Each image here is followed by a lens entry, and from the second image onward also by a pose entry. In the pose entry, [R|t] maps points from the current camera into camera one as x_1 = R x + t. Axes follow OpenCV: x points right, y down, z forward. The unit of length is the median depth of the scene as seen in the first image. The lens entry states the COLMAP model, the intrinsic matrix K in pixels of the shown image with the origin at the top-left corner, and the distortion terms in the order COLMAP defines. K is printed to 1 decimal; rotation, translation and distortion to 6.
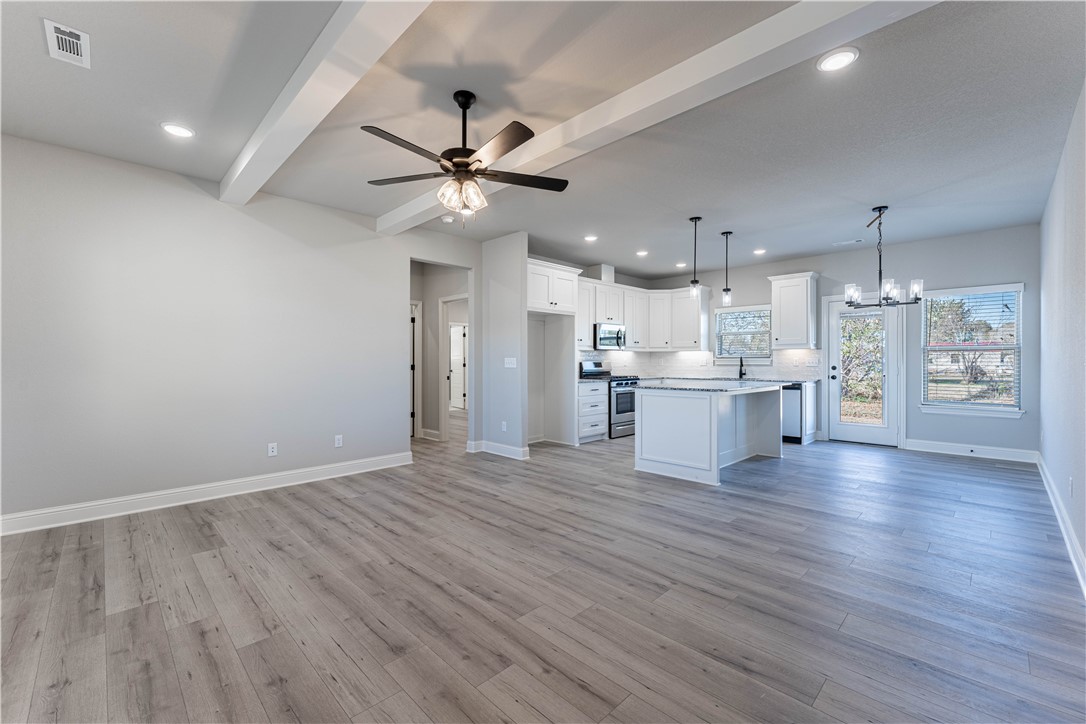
lens RADIAL K [[455.0, 0, 540.6], [0, 455.0, 360.5], [0, 0, 1]] dist [-0.003292, 0.000153]
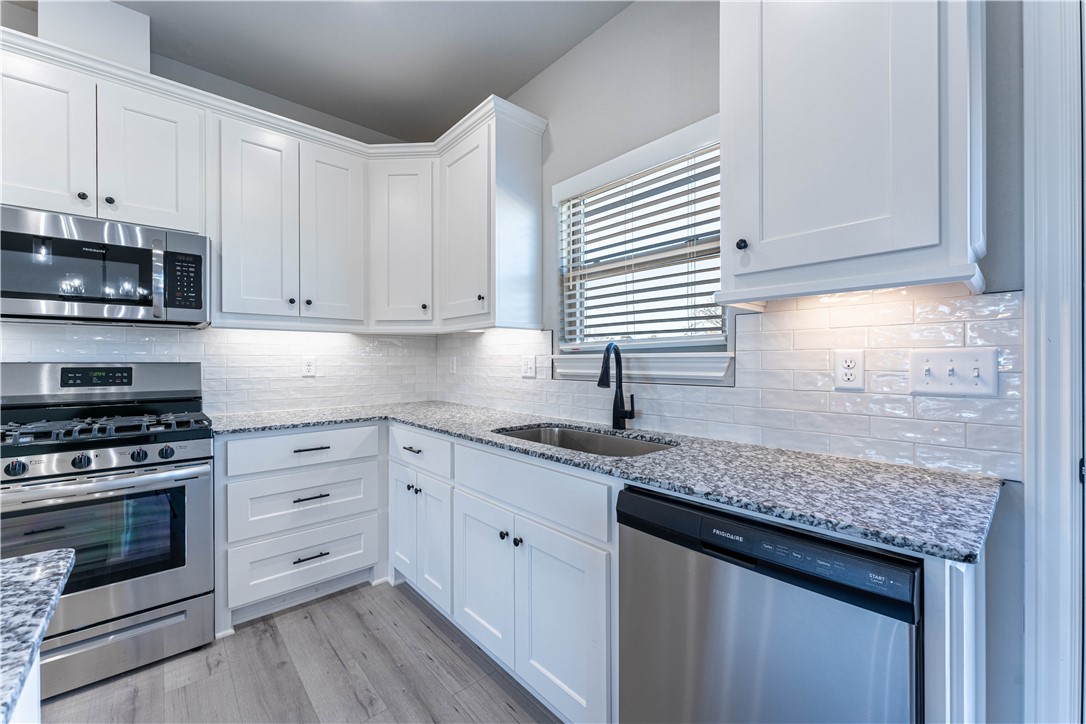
lens RADIAL K [[434.4, 0, 543.0], [0, 434.4, 360.9], [0, 0, 1]] dist [0.000948, 0.000019]
pose [[0.998676, 0.000323, -0.051435, 0.749702], [-0.000330, 1.000000, -0.000116, -0.000104], [0.051435, 0.000133, 0.998676, 1.373817]]
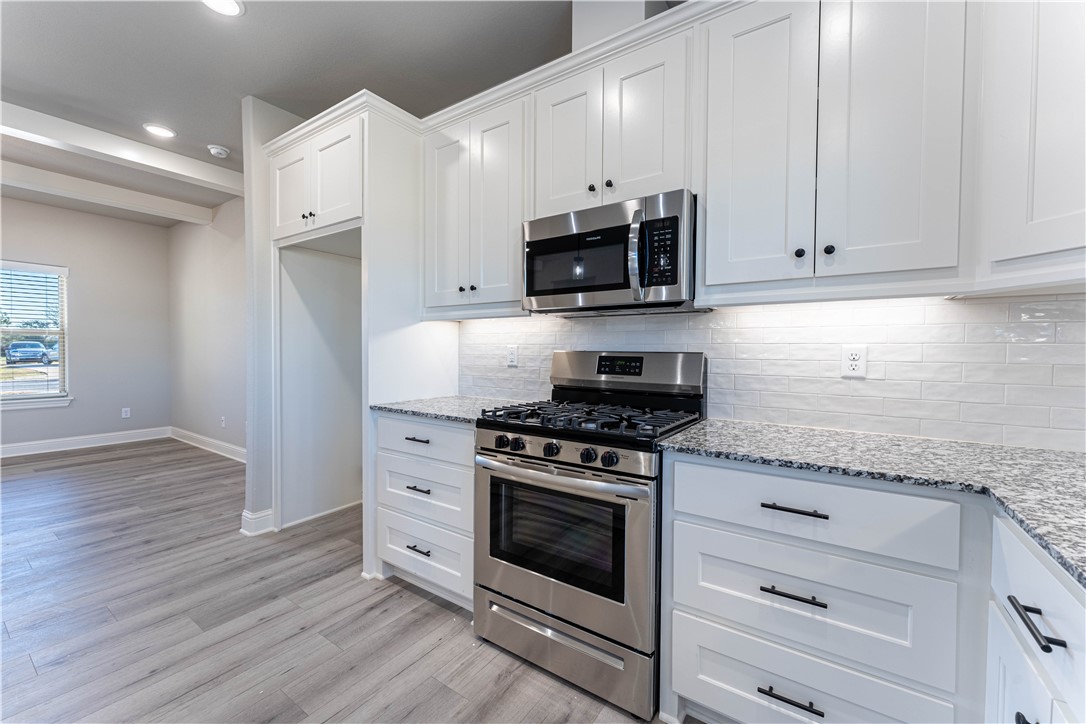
lens RADIAL K [[434.4, 0, 540.0], [0, 434.4, 360.1], [0, 0, 1]] dist [0.000948, 0.000019]
pose [[0.190471, 0.024965, -0.981375, 0.696658], [-0.008737, 0.999680, 0.023735, 0.000699], [0.981654, 0.004054, 0.190628, 1.650182]]
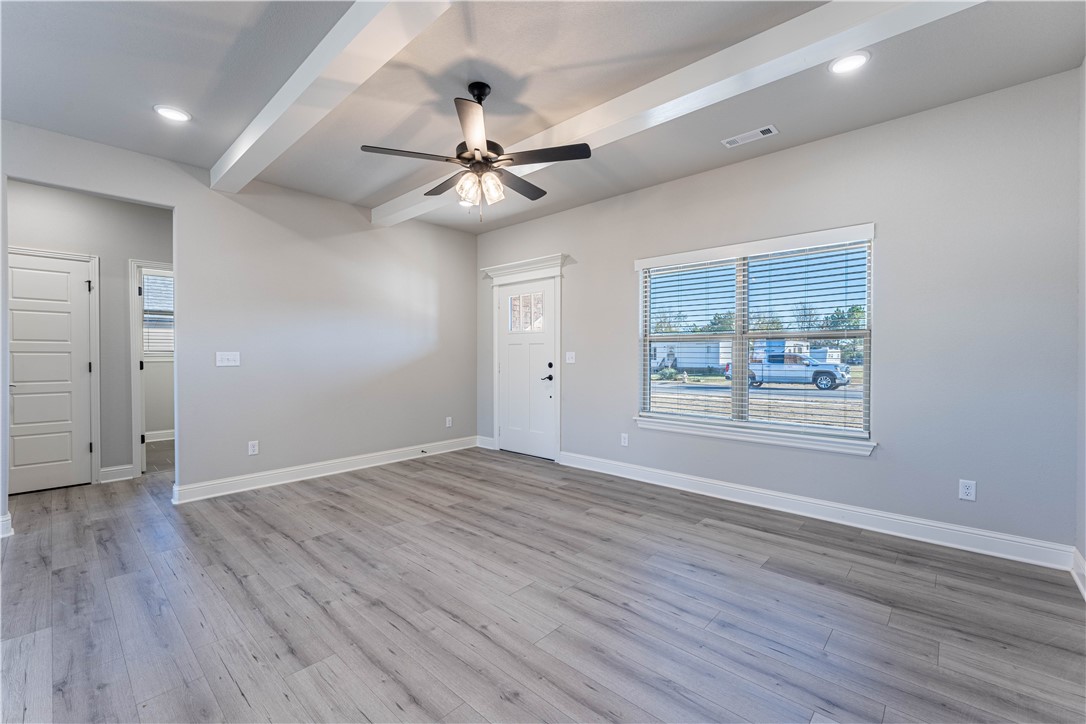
lens RADIAL K [[455.0, 0, 541.2], [0, 455.0, 360.0], [0, 0, 1]] dist [-0.003292, 0.000153]
pose [[-0.998731, 0.003242, -0.050267, -0.163446], [0.002682, 0.999934, 0.011205, 0.000543], [0.050300, 0.011056, -0.998673, 1.311366]]
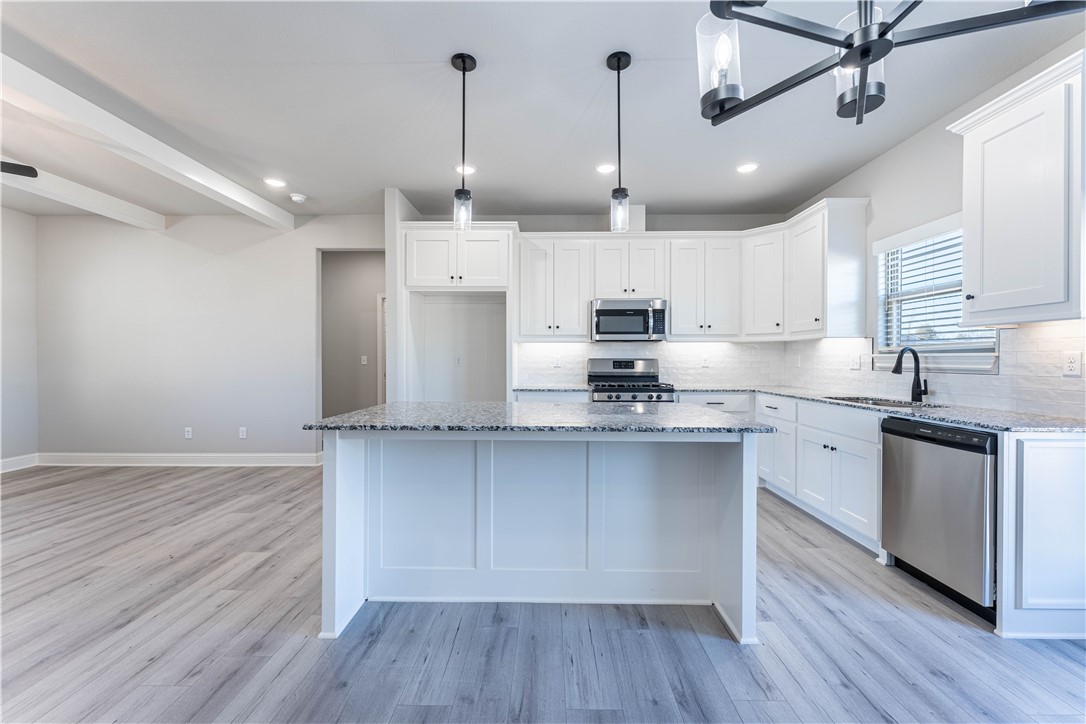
lens RADIAL K [[434.4, 0, 541.6], [0, 434.4, 360.4], [0, 0, 1]] dist [0.000948, 0.000019]
pose [[0.701402, 0.005179, -0.712747, 0.881079], [-0.001861, 0.999984, 0.005434, 0.000574], [0.712763, -0.002485, 0.701400, 0.893718]]
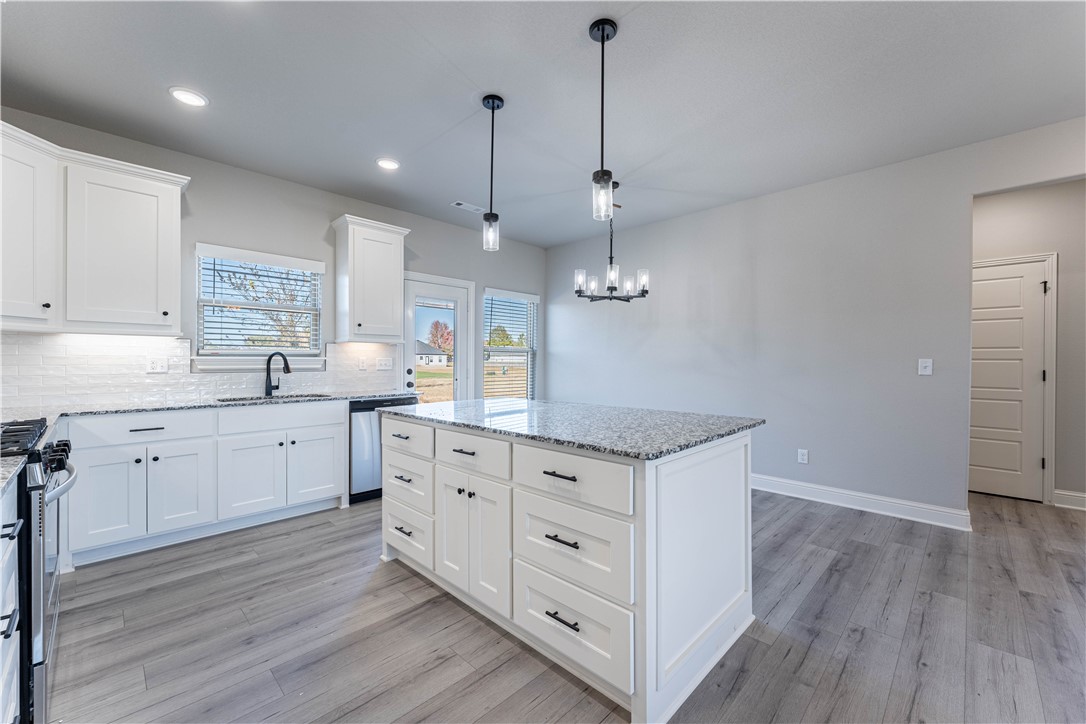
lens RADIAL K [[434.4, 0, 542.8], [0, 434.4, 362.5], [0, 0, 1]] dist [0.000948, 0.000019]
pose [[-0.015771, -0.001443, 0.999875, -0.078976], [-0.003324, 0.999994, 0.001391, 0.000350], [-0.999870, -0.003301, -0.015776, 1.288903]]
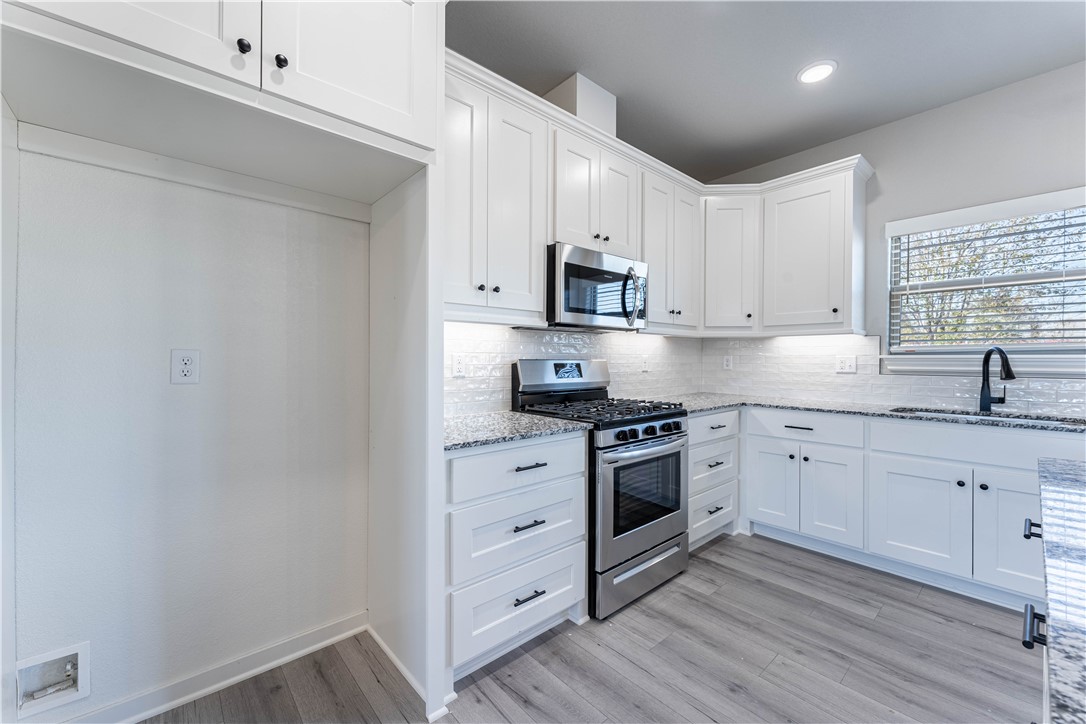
lens RADIAL K [[434.4, 0, 542.3], [0, 434.4, 361.1], [0, 0, 1]] dist [0.000948, 0.000019]
pose [[0.998663, 0.005179, -0.051424, 0.223116], [-0.004921, 0.999975, 0.005139, 0.000880], [0.051450, -0.004879, 0.998664, 1.195176]]
